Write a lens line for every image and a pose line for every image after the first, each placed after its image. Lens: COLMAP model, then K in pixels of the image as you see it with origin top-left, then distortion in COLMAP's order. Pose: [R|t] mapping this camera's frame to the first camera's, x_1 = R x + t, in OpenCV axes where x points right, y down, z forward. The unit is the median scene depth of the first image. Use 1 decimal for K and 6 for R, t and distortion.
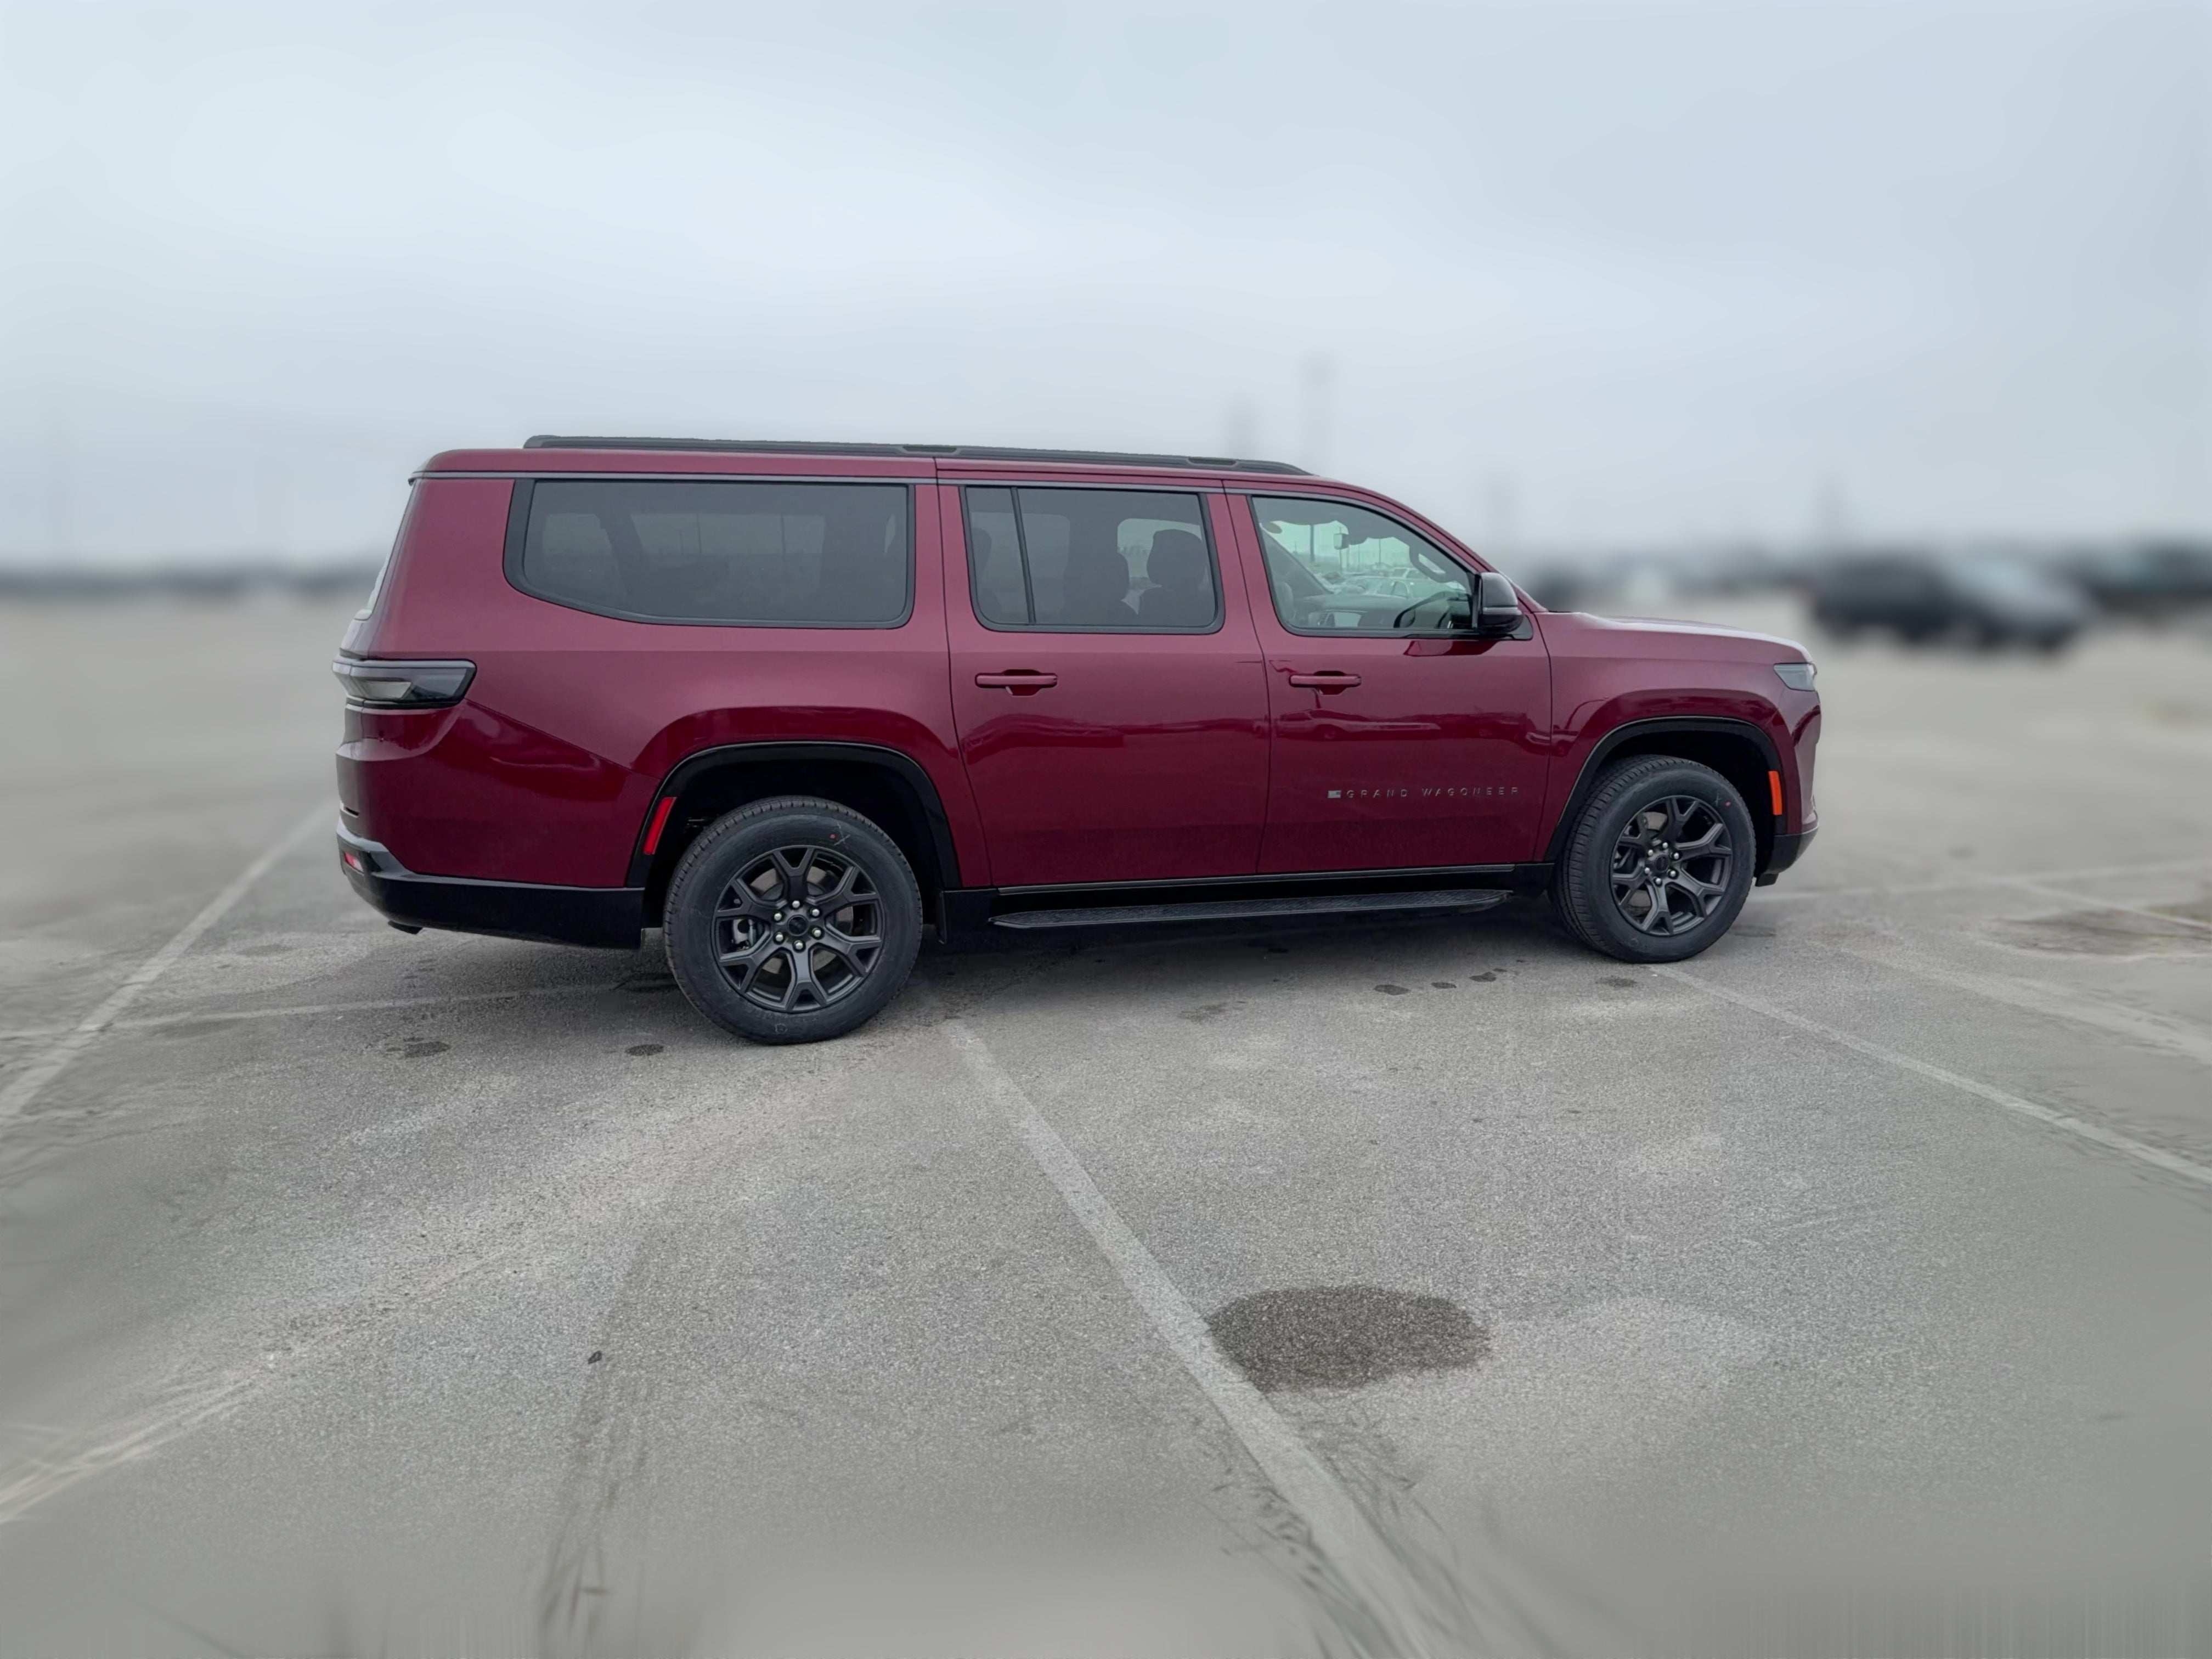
lens RADIAL K [[1603.8, 0, 1149.6], [0, 1603.8, 836.8], [0, 0, 1]] dist [0.069616, -0.171700]
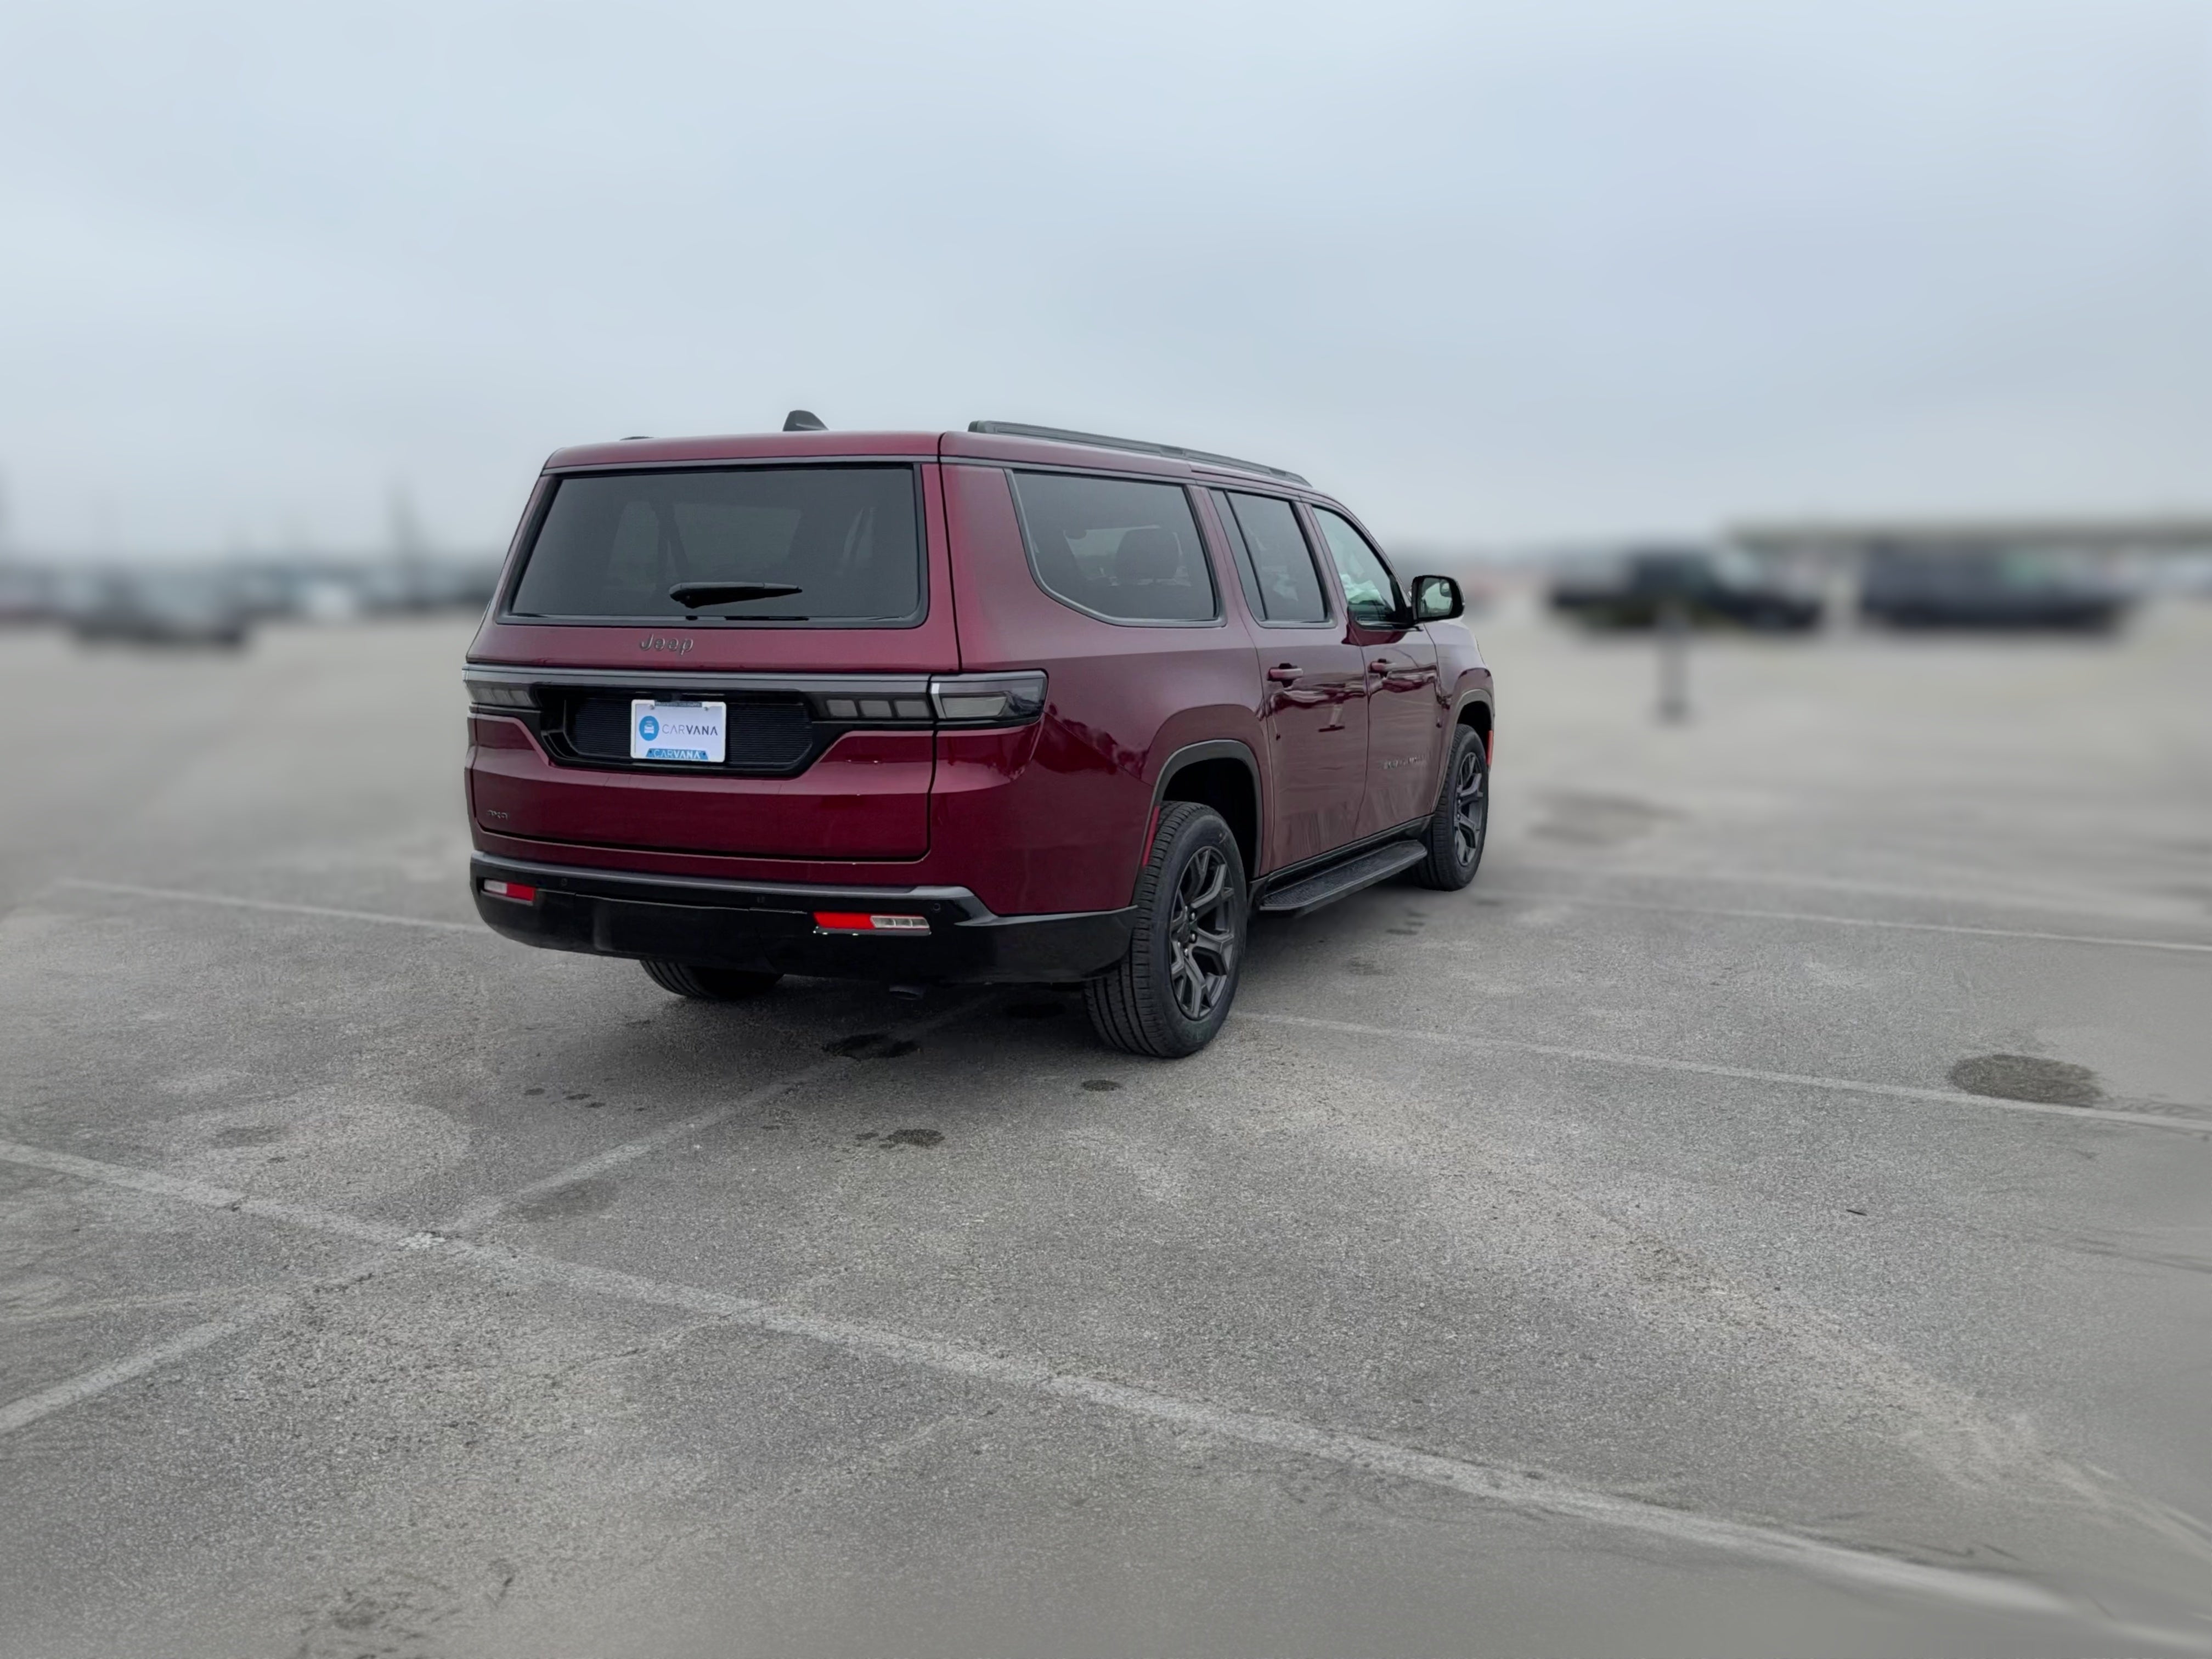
lens RADIAL K [[1805.4, 0, 1115.8], [0, 1805.4, 826.5], [0, 0, 1]] dist [0.115060, -0.205892]
pose [[0.706602, -0.098349, 0.700743, -1.003410], [0.121280, 0.992473, 0.016999, -0.031680], [-0.697140, 0.072975, 0.713211, 0.237922]]
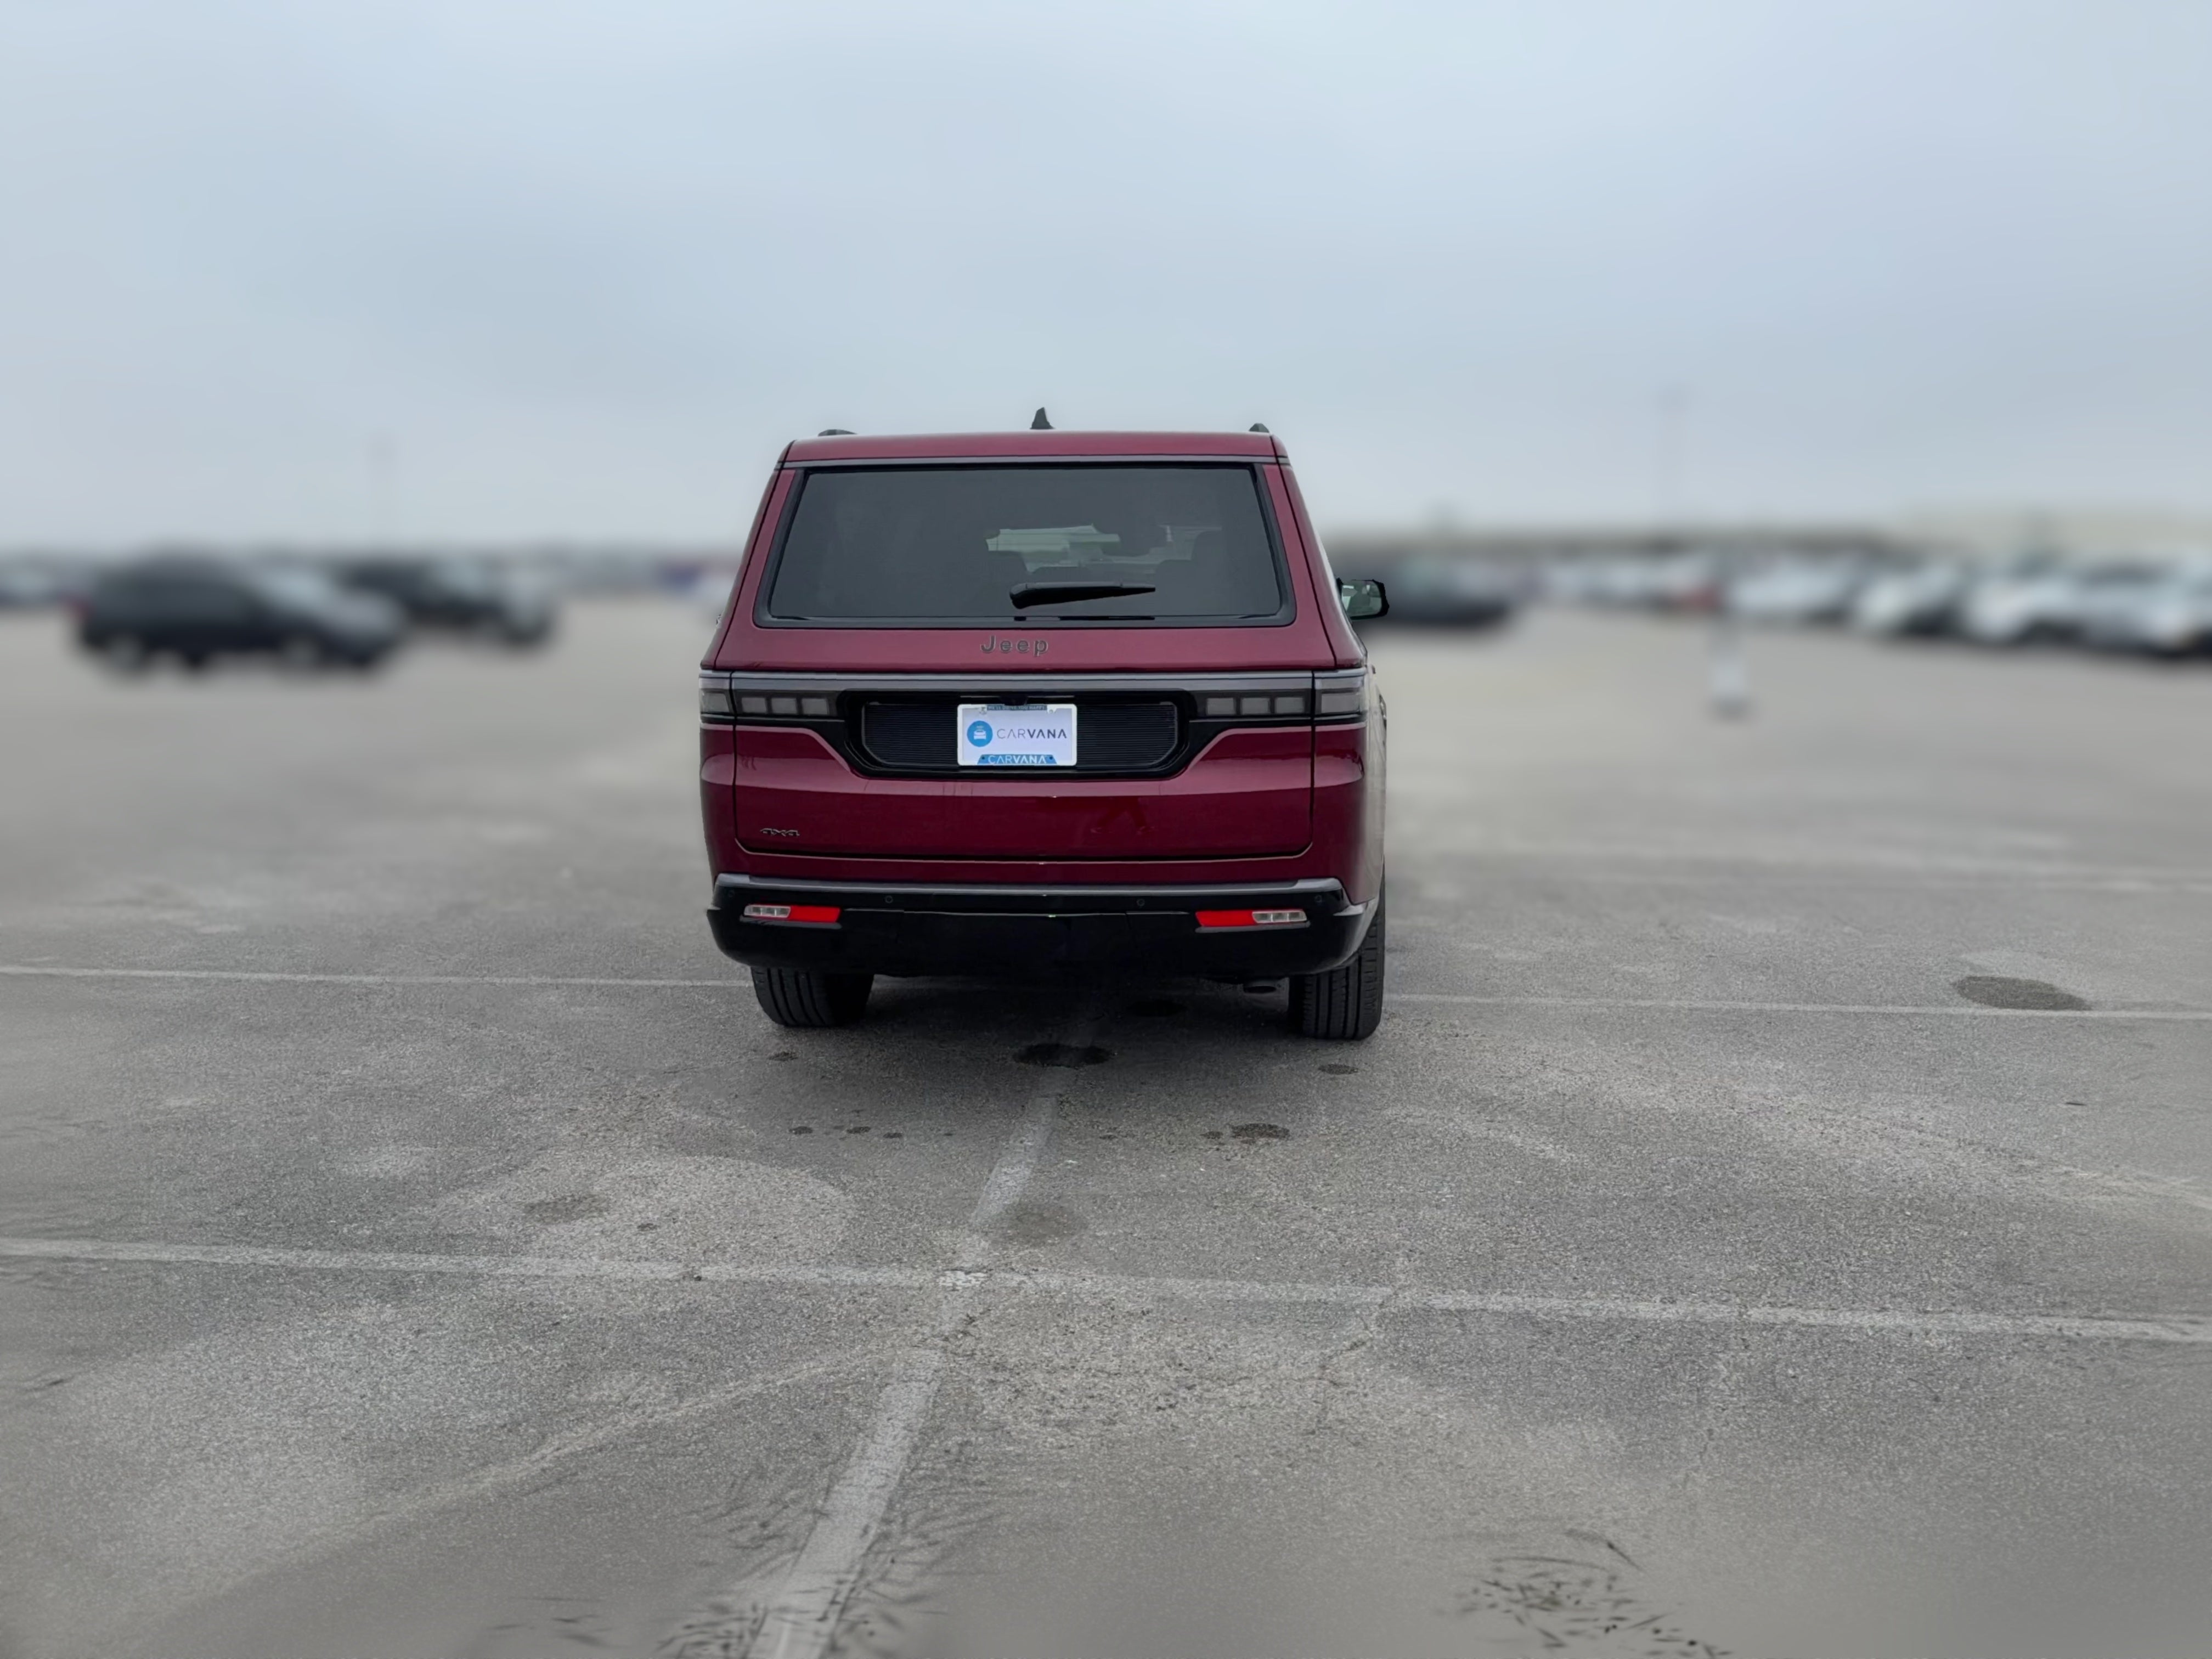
lens RADIAL K [[1826.0, 0, 1132.0], [0, 1826.0, 818.7], [0, 0, 1]] dist [0.098023, -0.246483]
pose [[0.409549, -0.118701, 0.904533, -1.305109], [0.154878, 0.986153, 0.059288, -0.095615], [-0.899045, 0.115811, 0.422262, 0.624297]]
